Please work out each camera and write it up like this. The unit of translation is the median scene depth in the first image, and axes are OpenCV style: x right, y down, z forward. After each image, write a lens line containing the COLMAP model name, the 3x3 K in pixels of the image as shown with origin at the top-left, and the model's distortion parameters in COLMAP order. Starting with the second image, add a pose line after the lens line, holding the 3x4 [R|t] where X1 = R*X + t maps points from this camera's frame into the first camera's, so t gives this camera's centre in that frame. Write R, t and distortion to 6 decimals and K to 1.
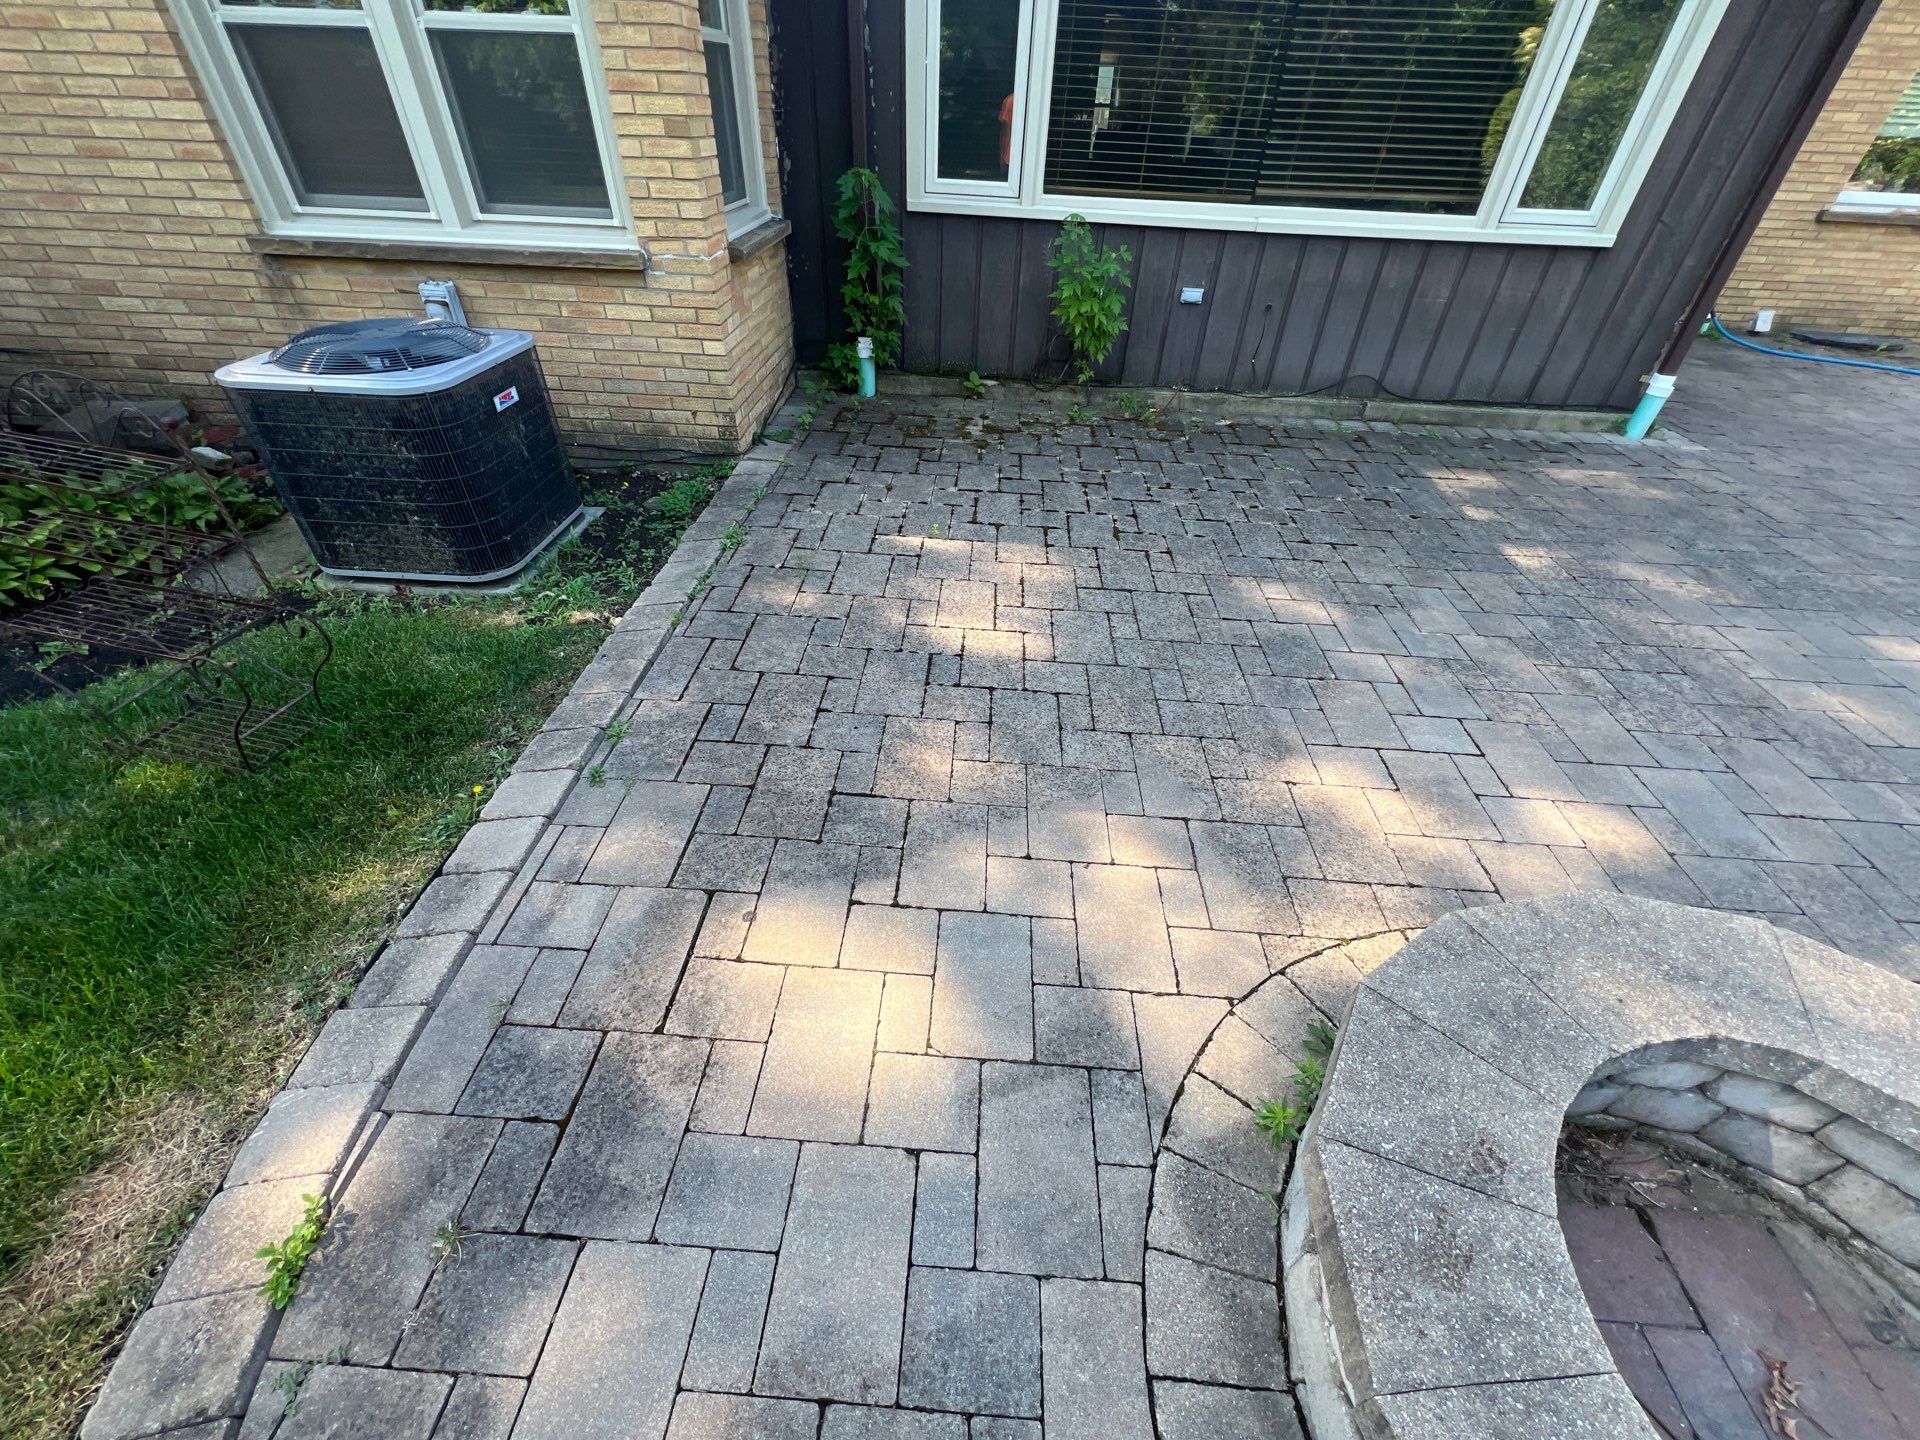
lens RADIAL K [[767.0, 0, 958.4], [0, 767.0, 723.5], [0, 0, 1]] dist [0.000394, -0.000461]
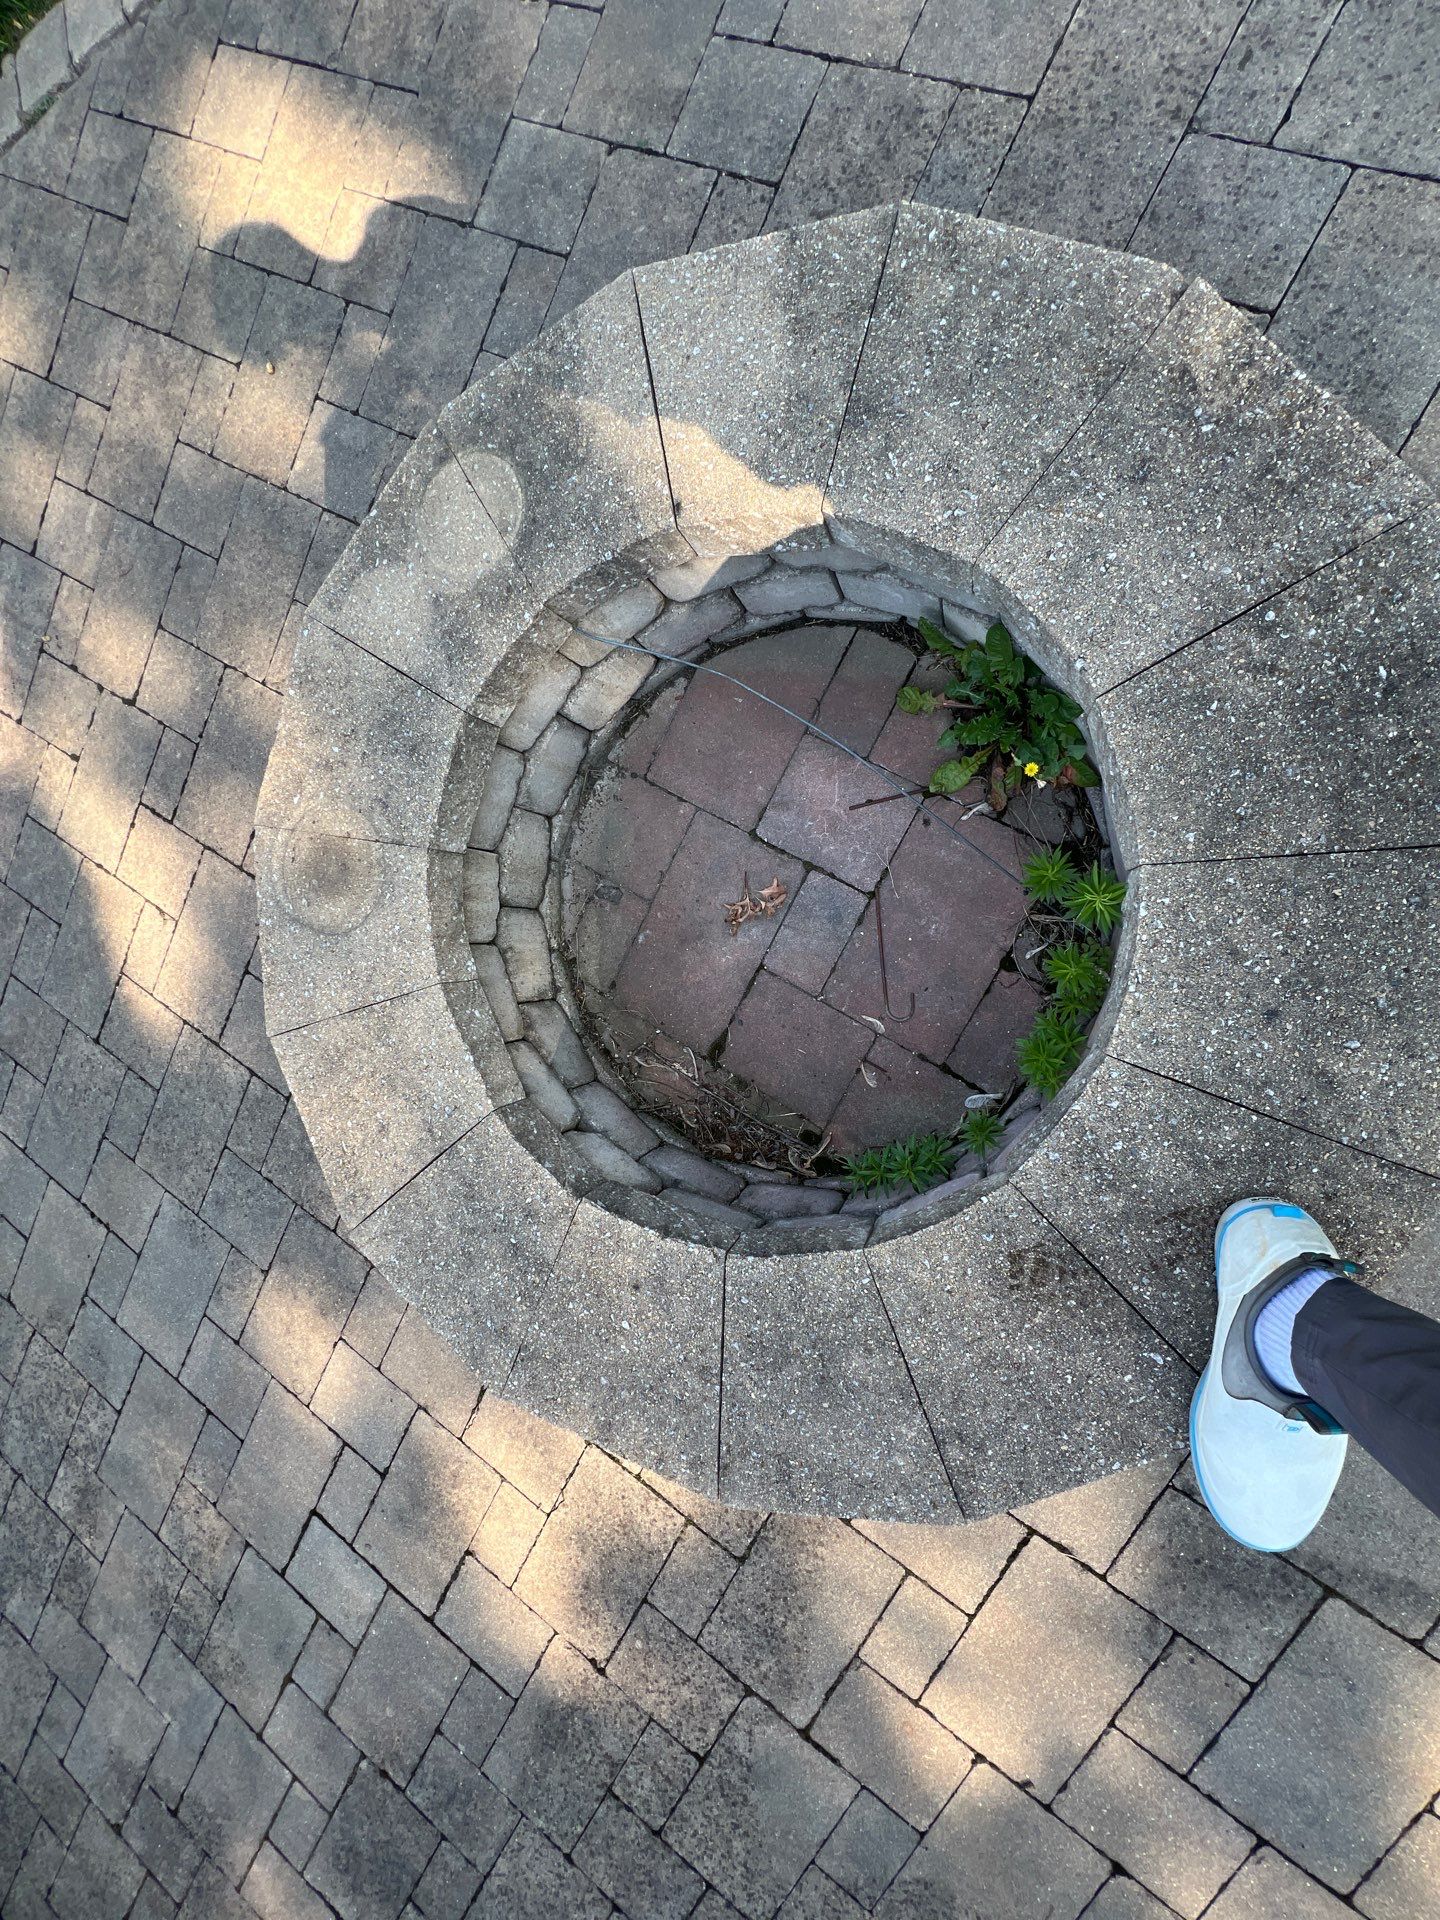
lens RADIAL K [[767.0, 0, 729.5], [0, 767.0, 965.3], [0, 0, 1]] dist [0.000394, -0.000461]
pose [[-0.876214, -0.420287, 0.235811, 0.277813], [0.464462, -0.605952, 0.645831, 0.045432], [-0.128545, 0.675412, 0.726151, 0.099167]]
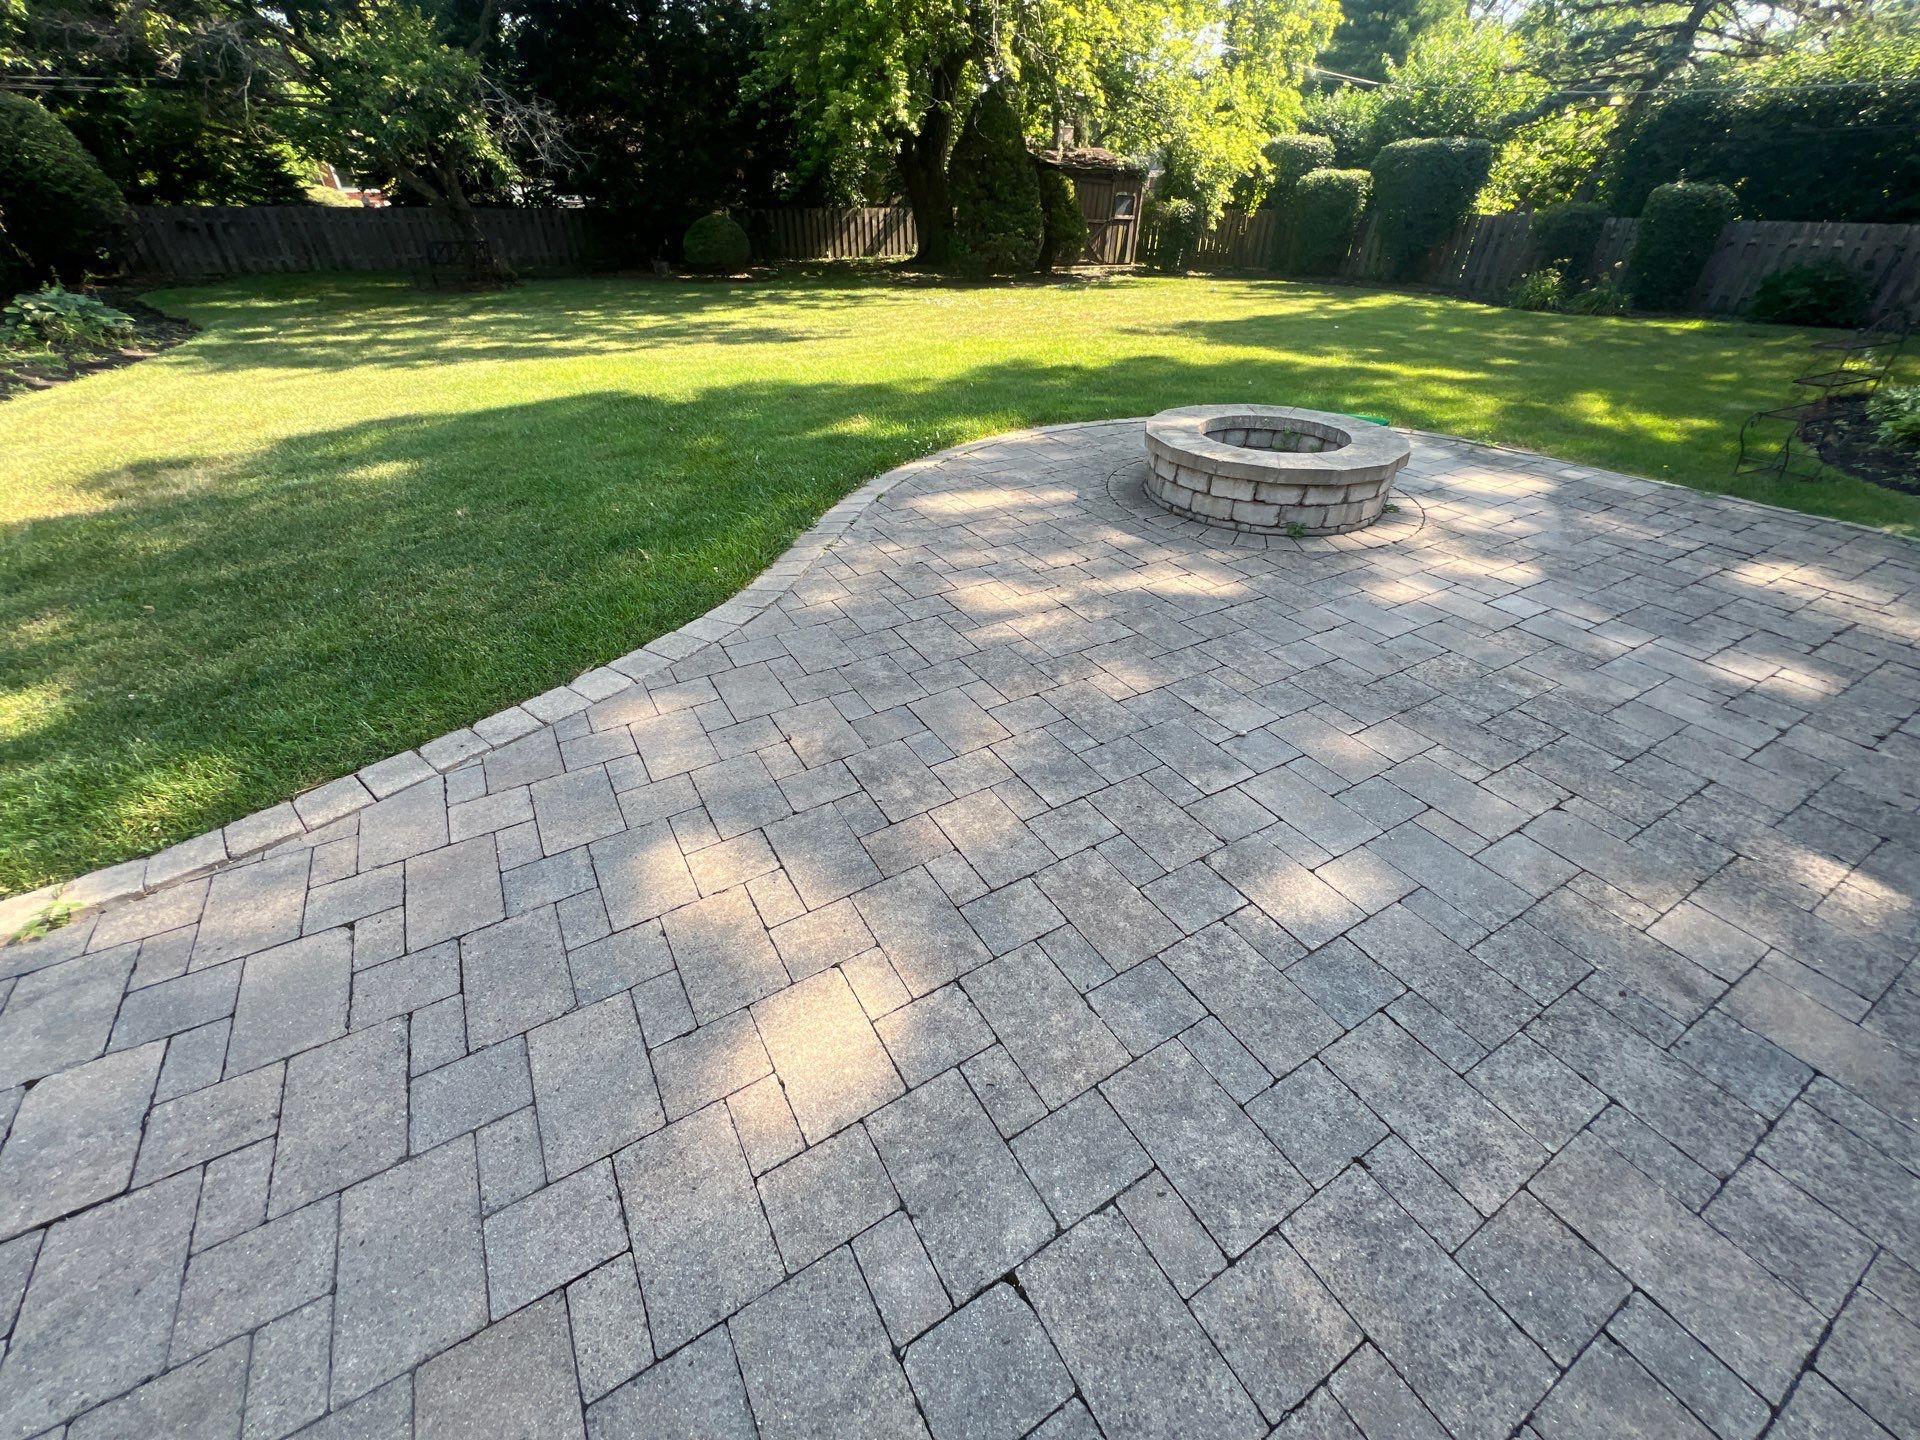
lens RADIAL K [[767.0, 0, 955.4], [0, 767.0, 727.1], [0, 0, 1]] dist [0.000394, -0.000461]
pose [[-0.830537, 0.284713, -0.478692, 1.540474], [-0.375911, 0.347637, 0.858976, -0.504902], [0.410973, 0.893357, -0.181699, 0.718995]]
